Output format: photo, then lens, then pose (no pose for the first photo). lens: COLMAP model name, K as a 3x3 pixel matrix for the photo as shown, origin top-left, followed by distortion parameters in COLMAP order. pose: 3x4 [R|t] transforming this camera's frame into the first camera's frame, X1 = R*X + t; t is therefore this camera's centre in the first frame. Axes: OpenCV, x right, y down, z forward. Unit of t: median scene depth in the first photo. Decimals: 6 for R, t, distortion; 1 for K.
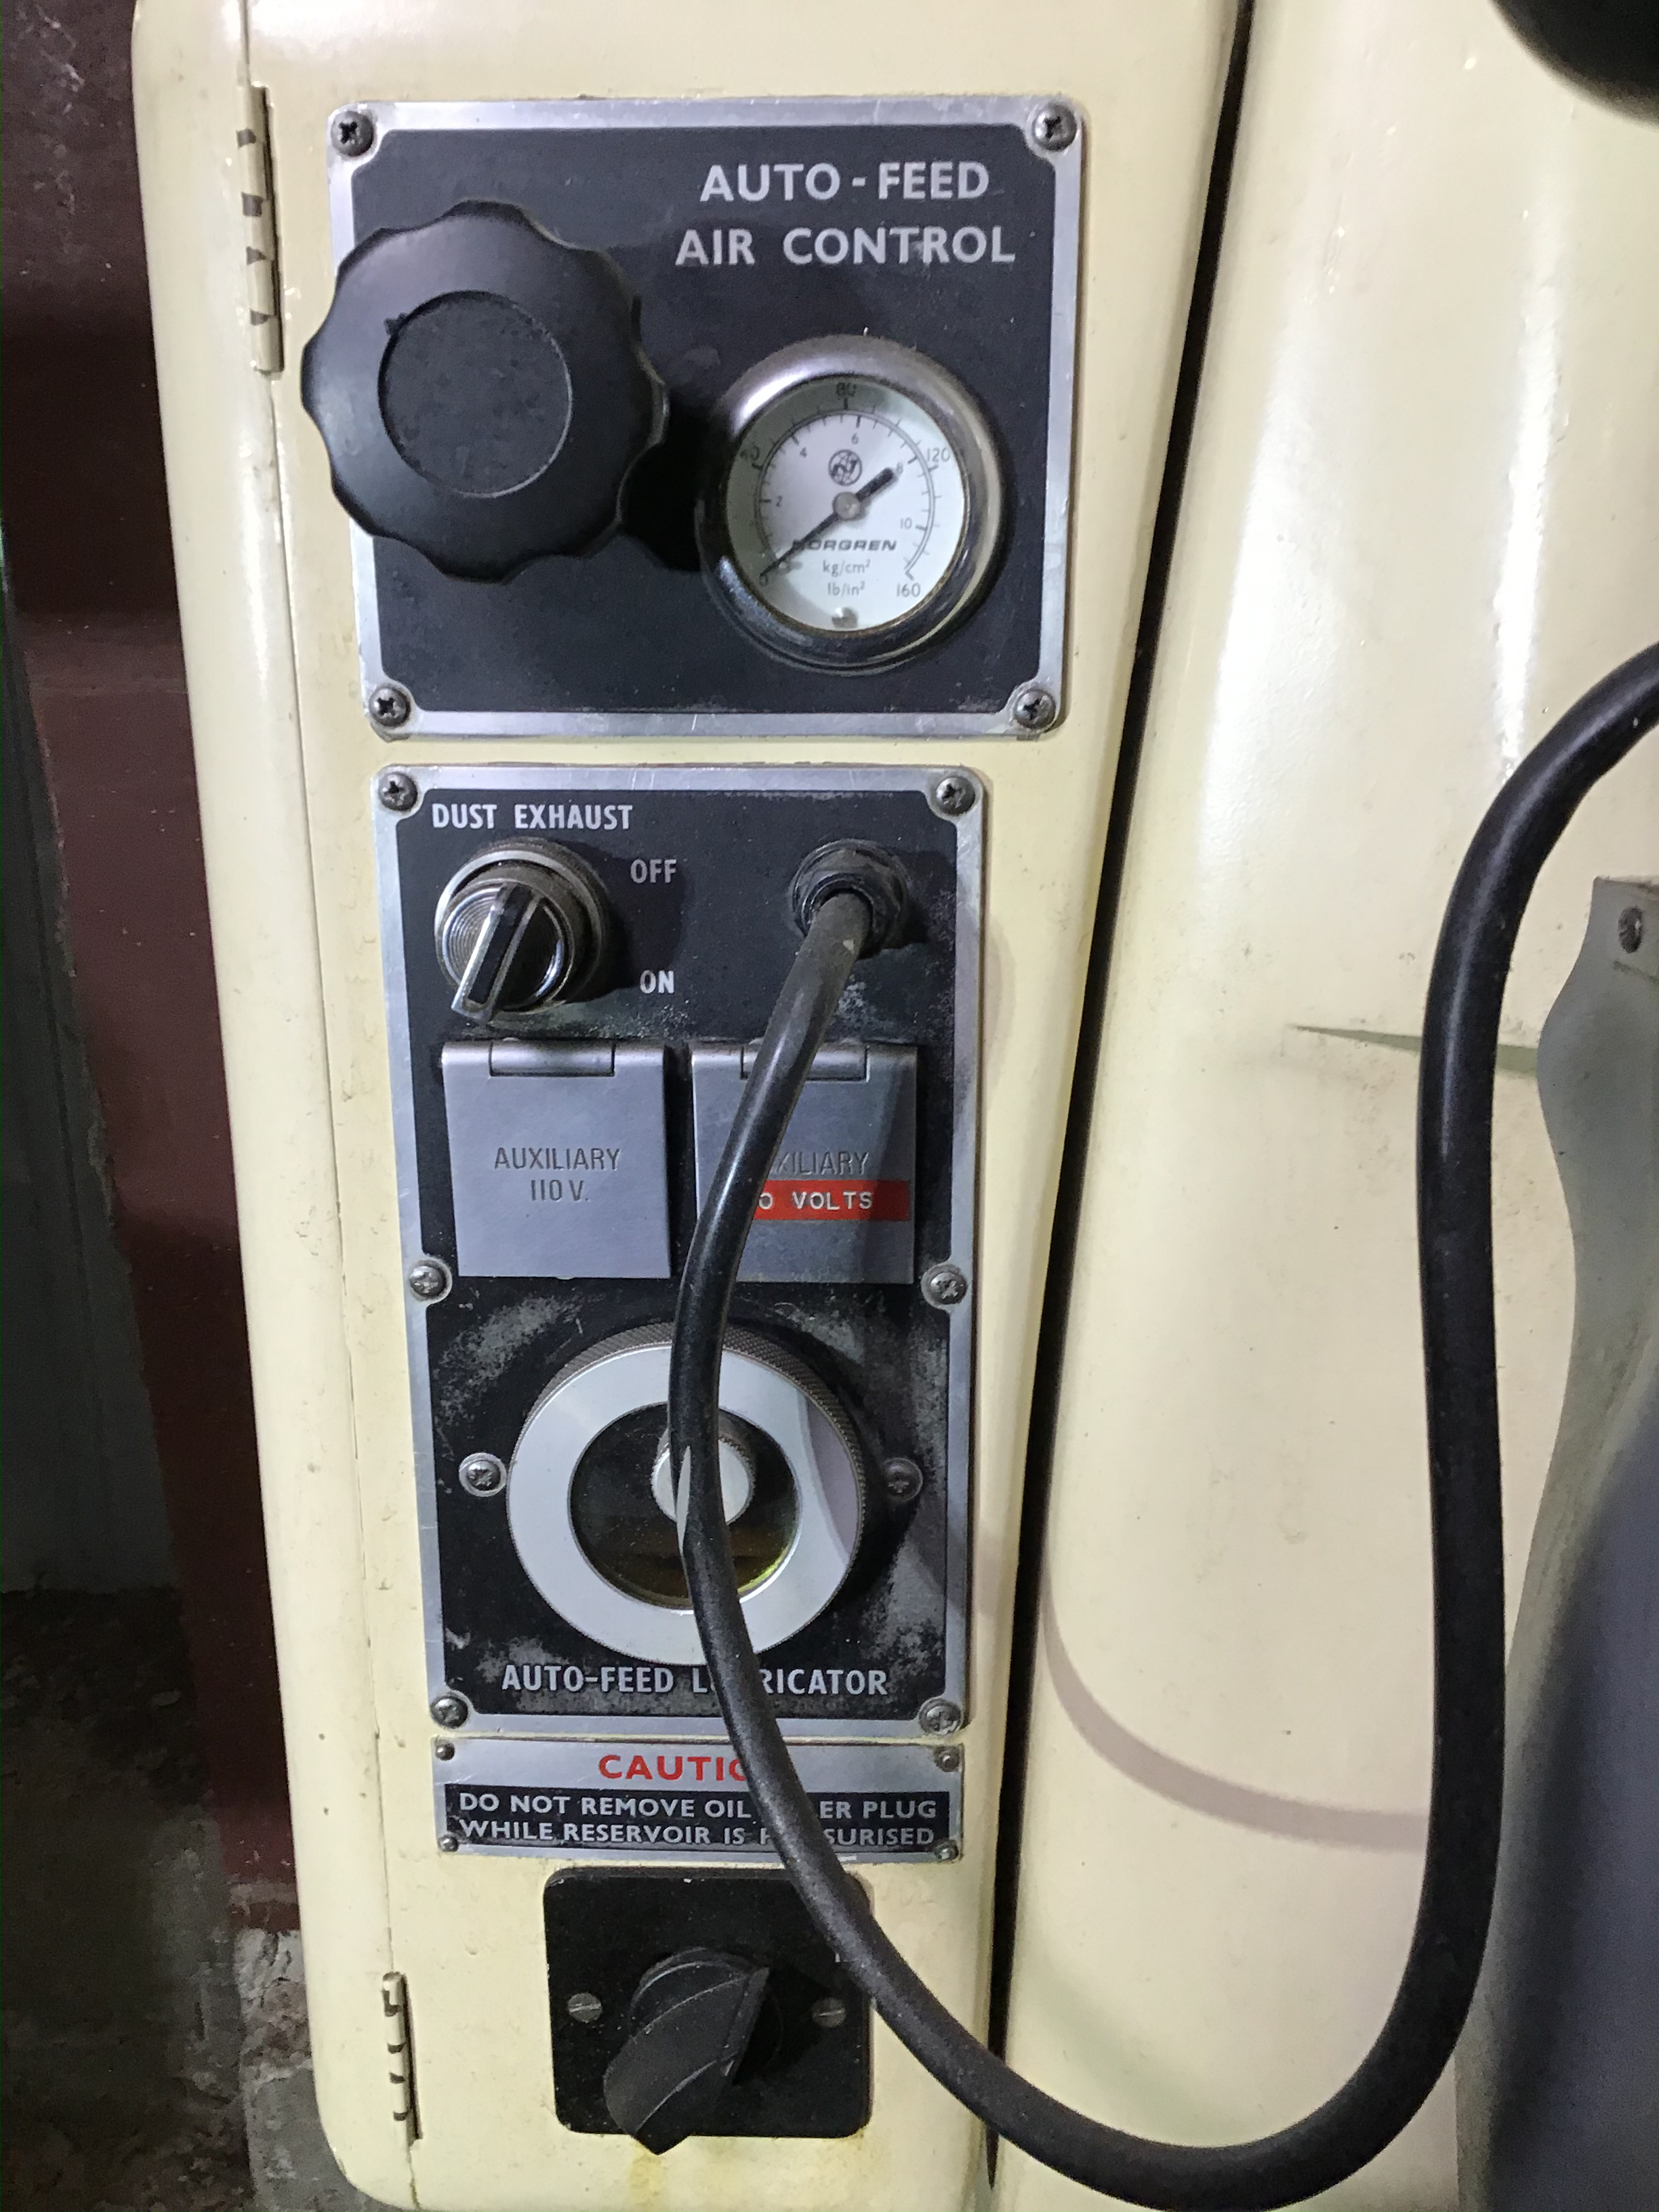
lens RADIAL K [[2091.5, 0, 820.6], [0, 2091.5, 1102.6], [0, 0, 1]] dist [-0.007435, 0.000000]
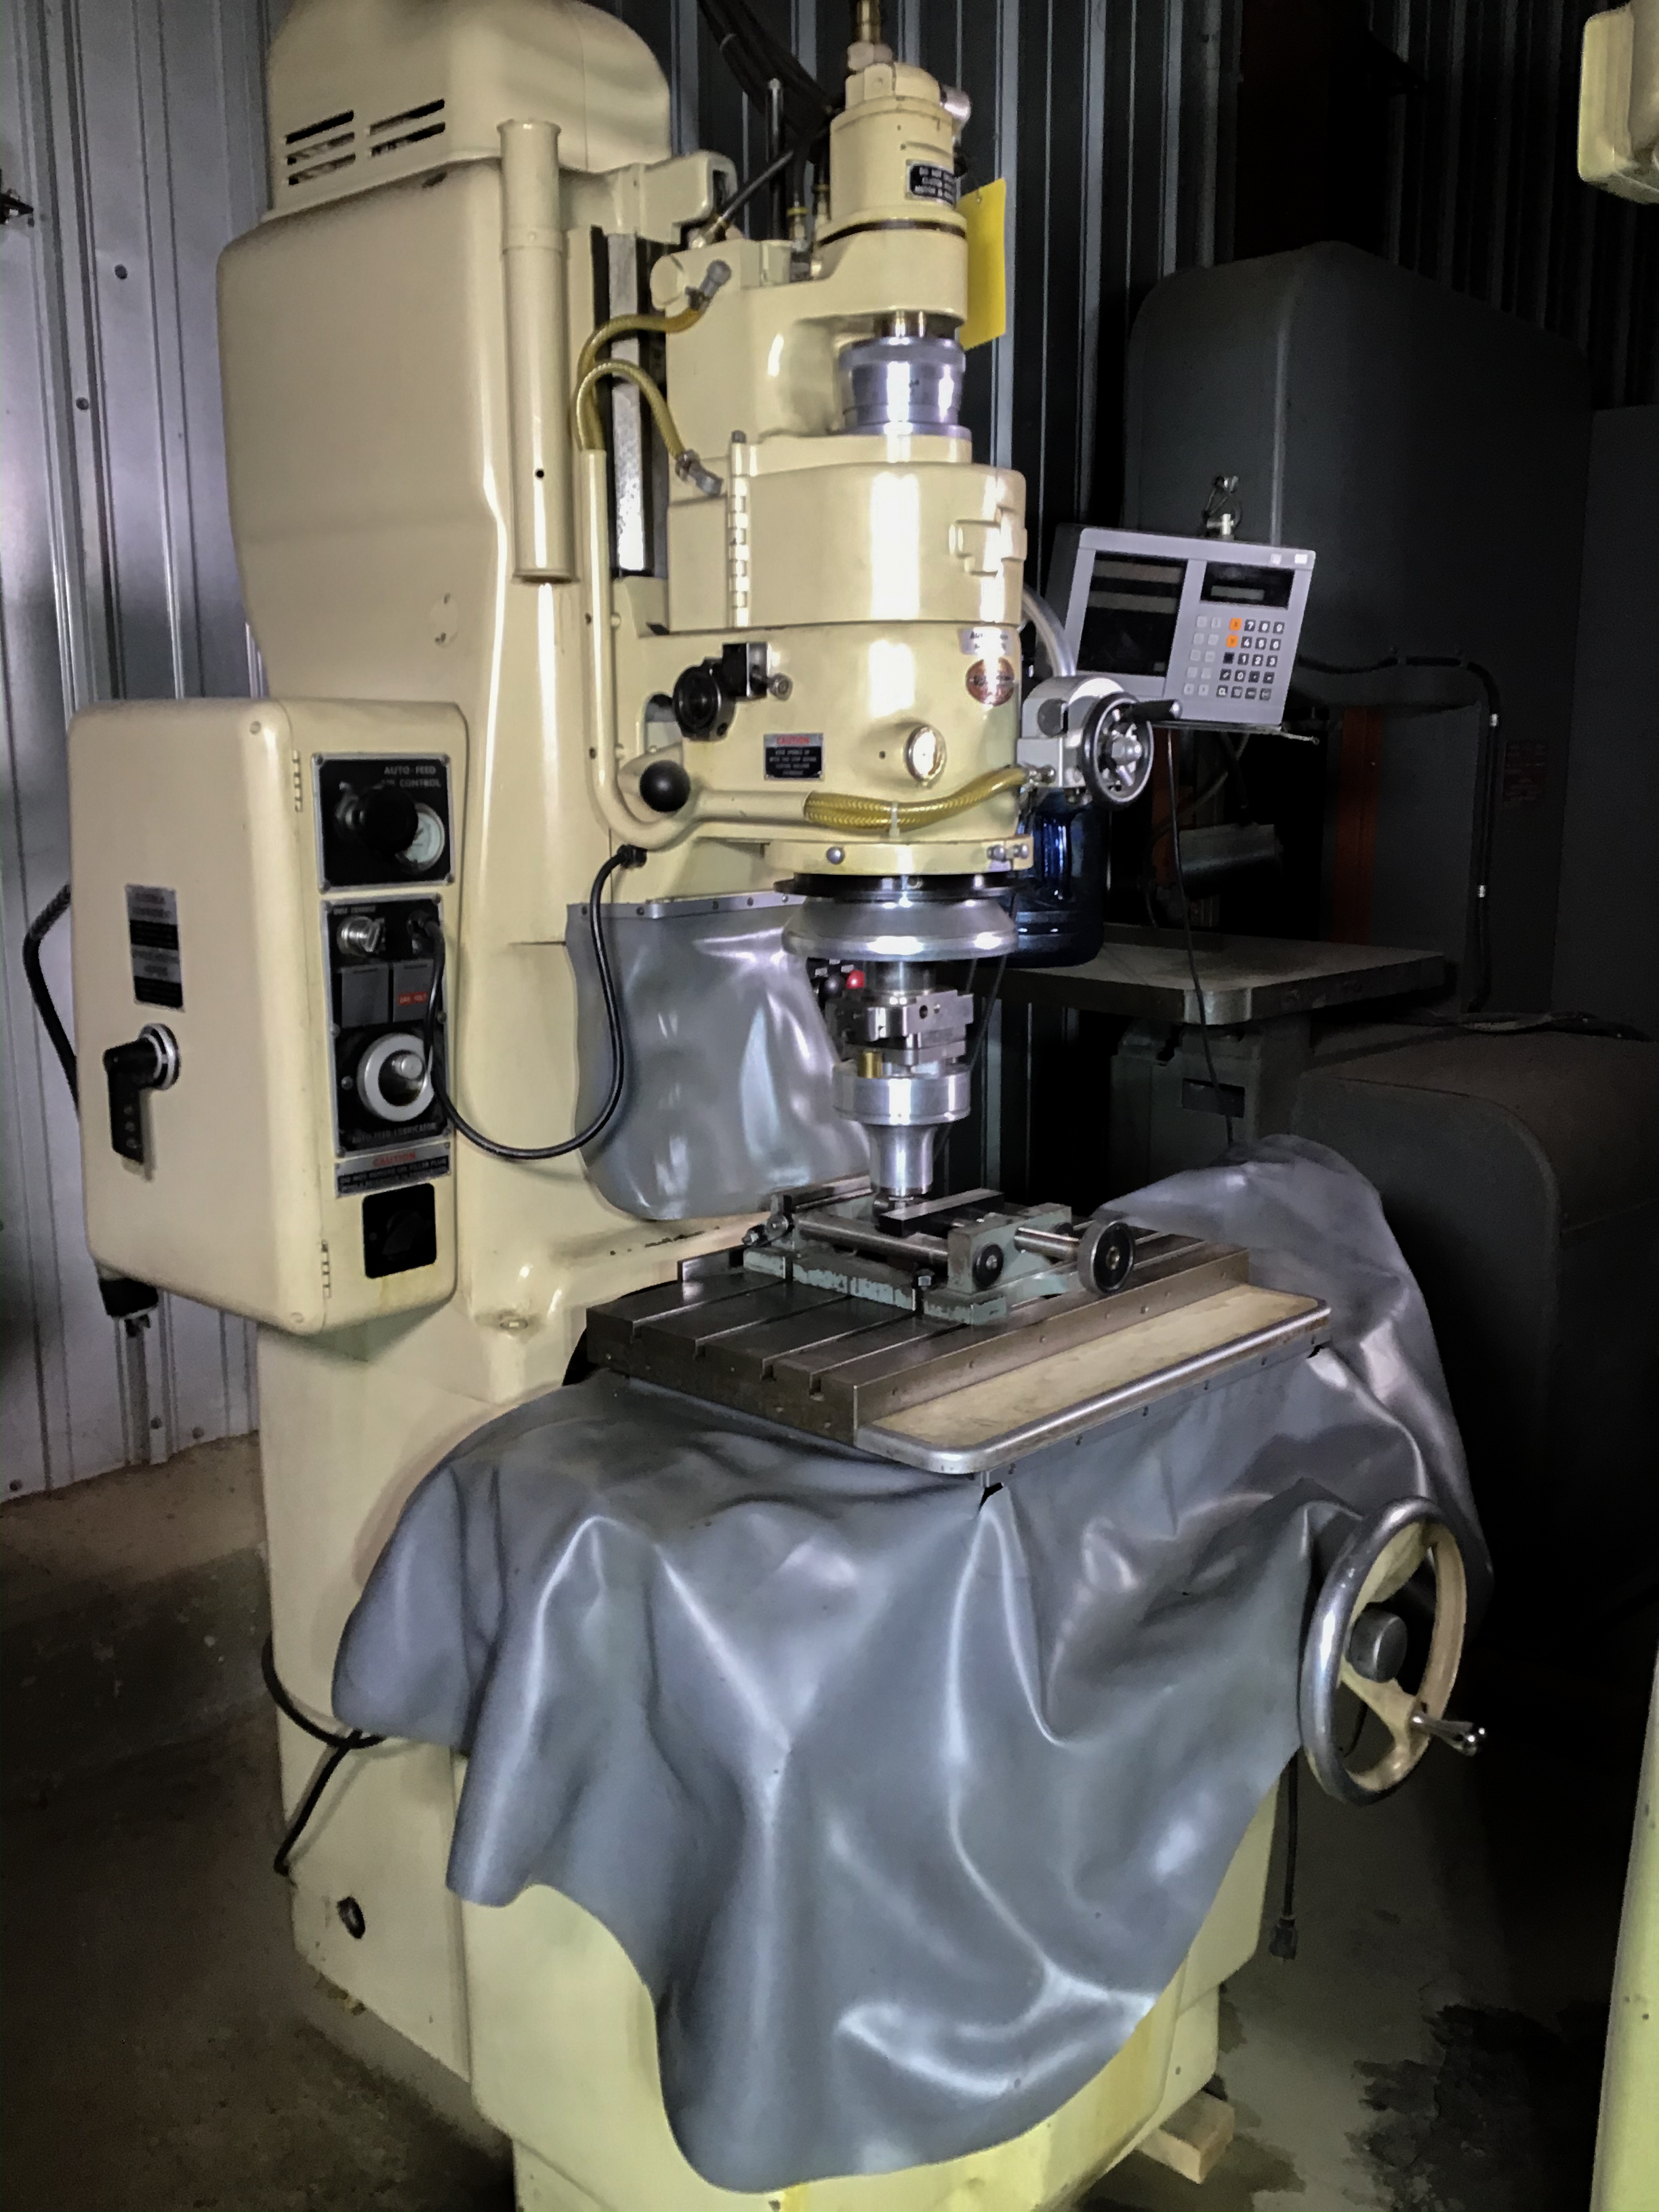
lens RADIAL K [[2091.5, 0, 833.6], [0, 2091.5, 1118.1], [0, 0, 1]] dist [-0.007435, 0.000000]
pose [[0.636863, -0.134366, 0.759178, -2.804087], [0.231240, 0.972652, -0.021836, 0.591749], [-0.735482, 0.189458, 0.650516, -2.397898]]
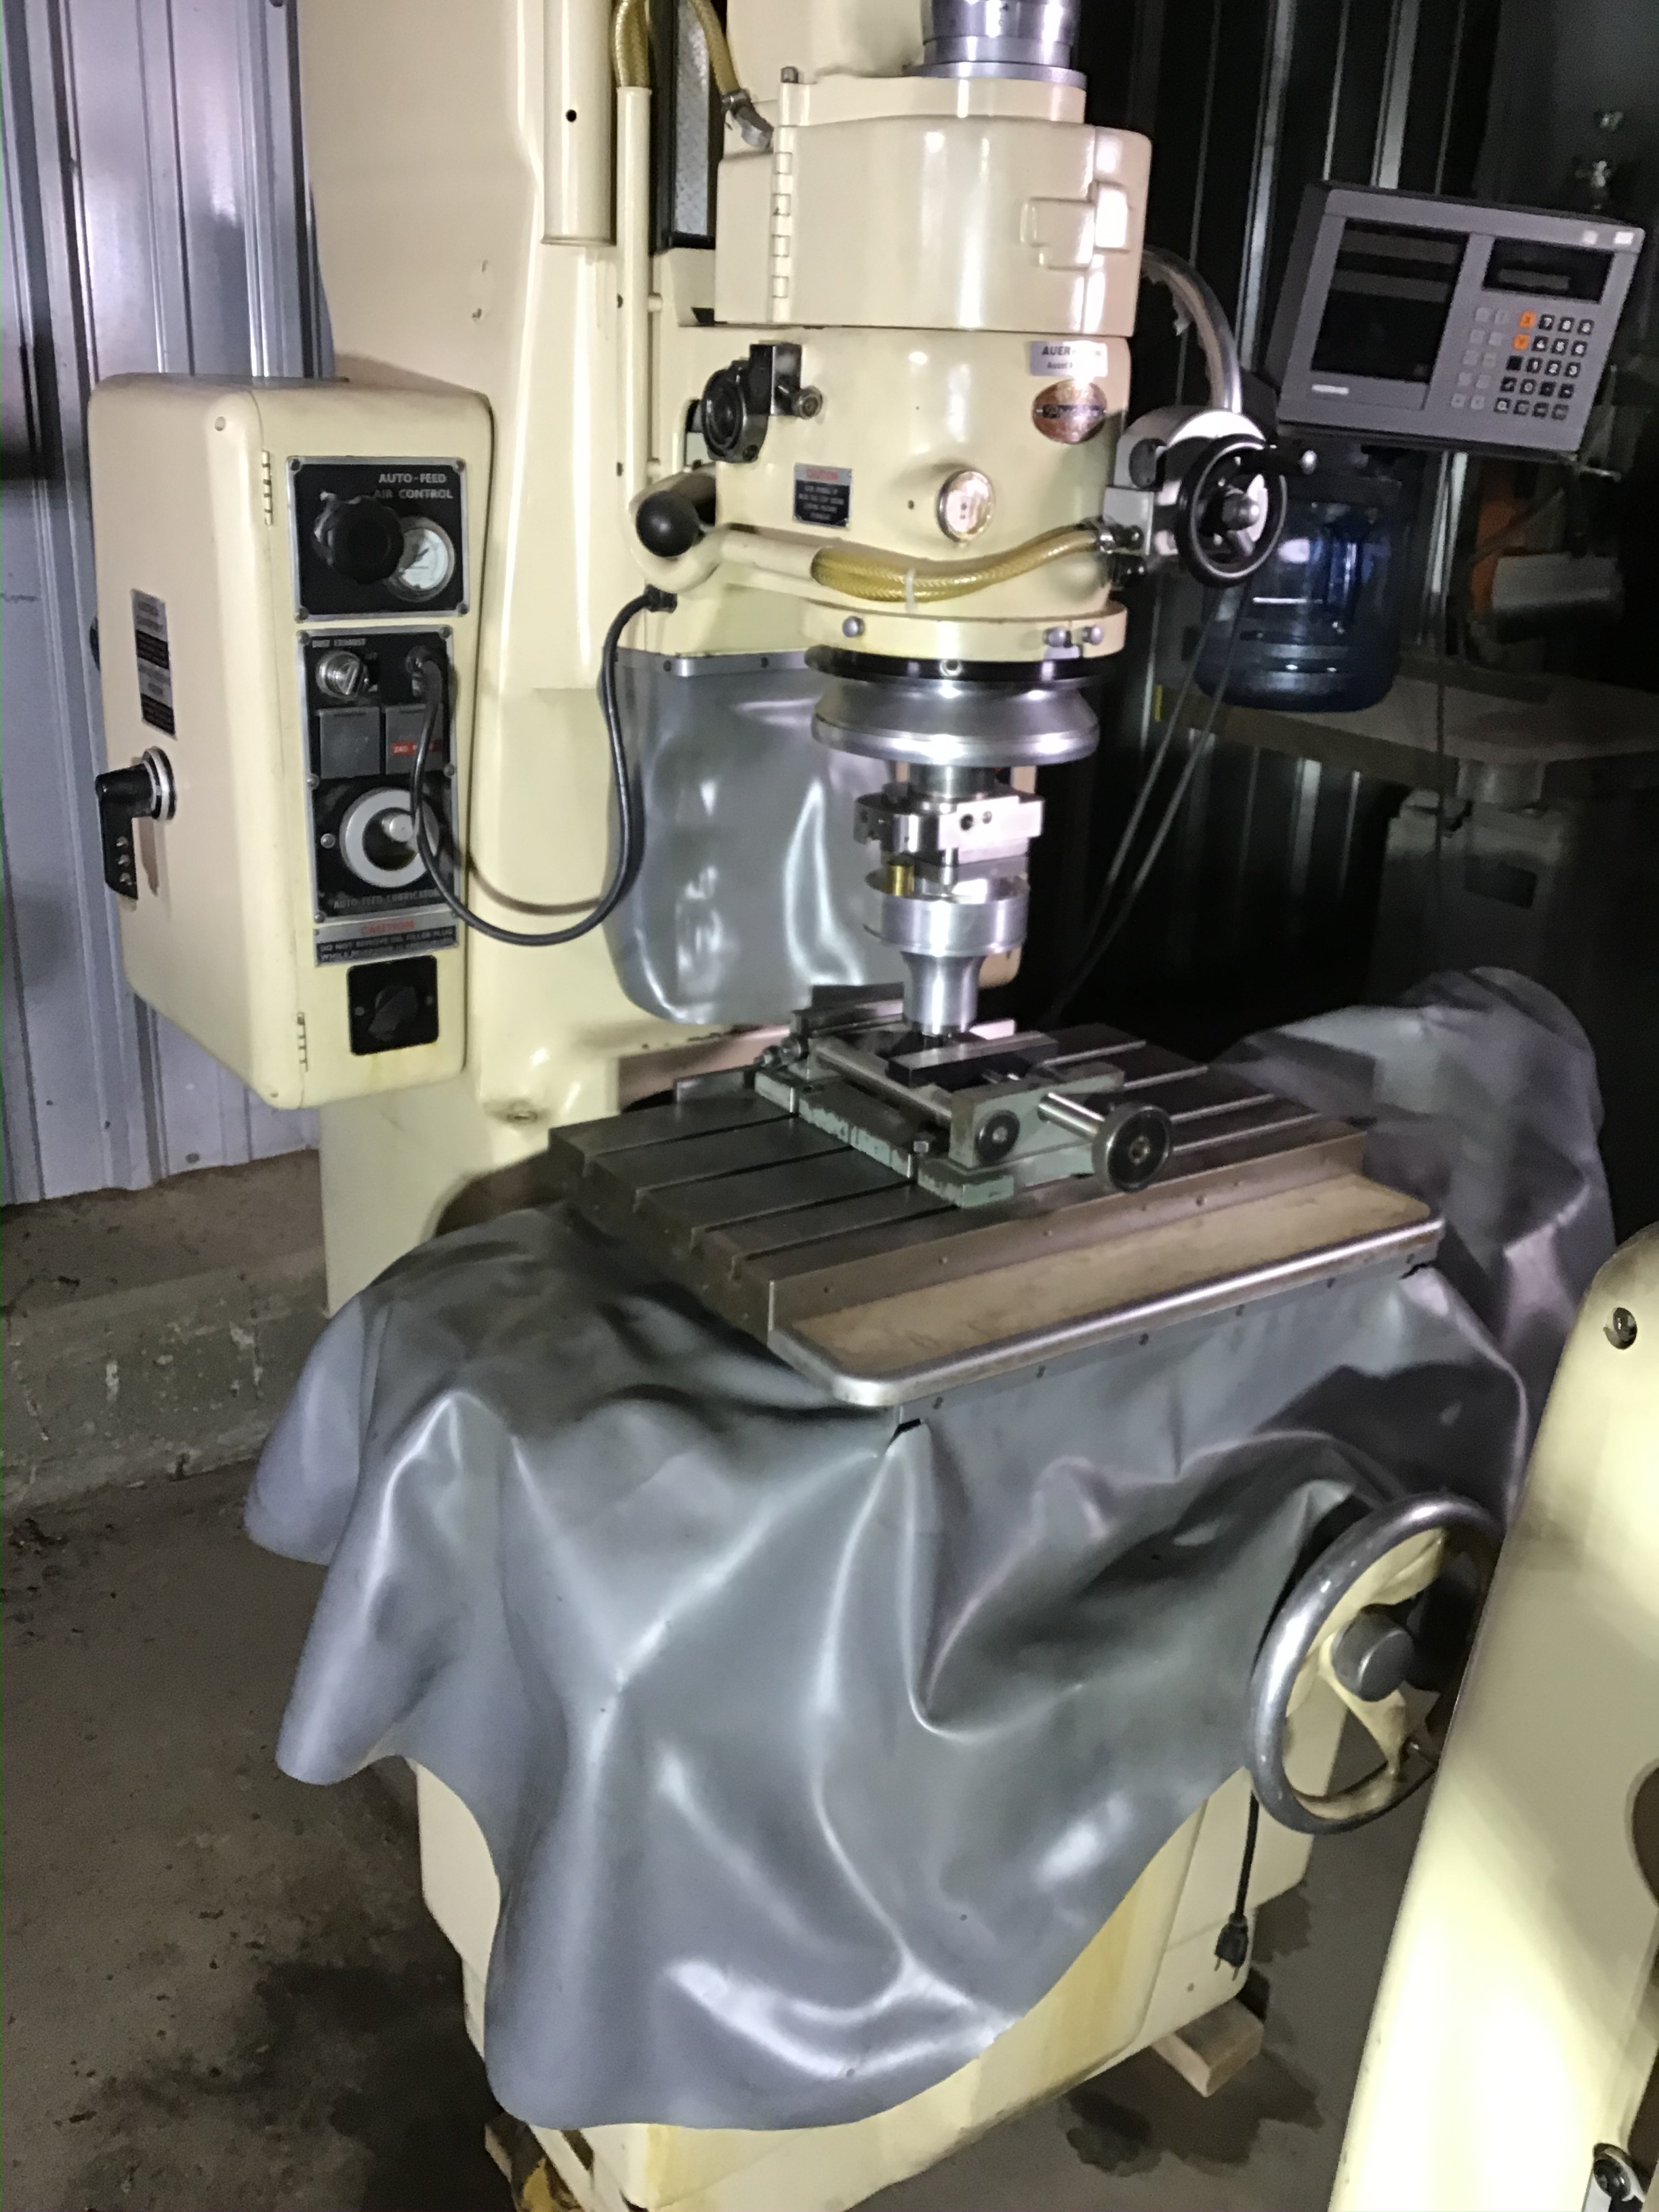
lens RADIAL K [[2091.5, 0, 848.2], [0, 2091.5, 1149.3], [0, 0, 1]] dist [-0.007435, 0.000000]
pose [[0.794591, -0.186094, 0.577922, -1.732462], [0.138635, 0.982333, 0.125706, 0.403701], [-0.591105, -0.019765, 0.806352, -2.540889]]
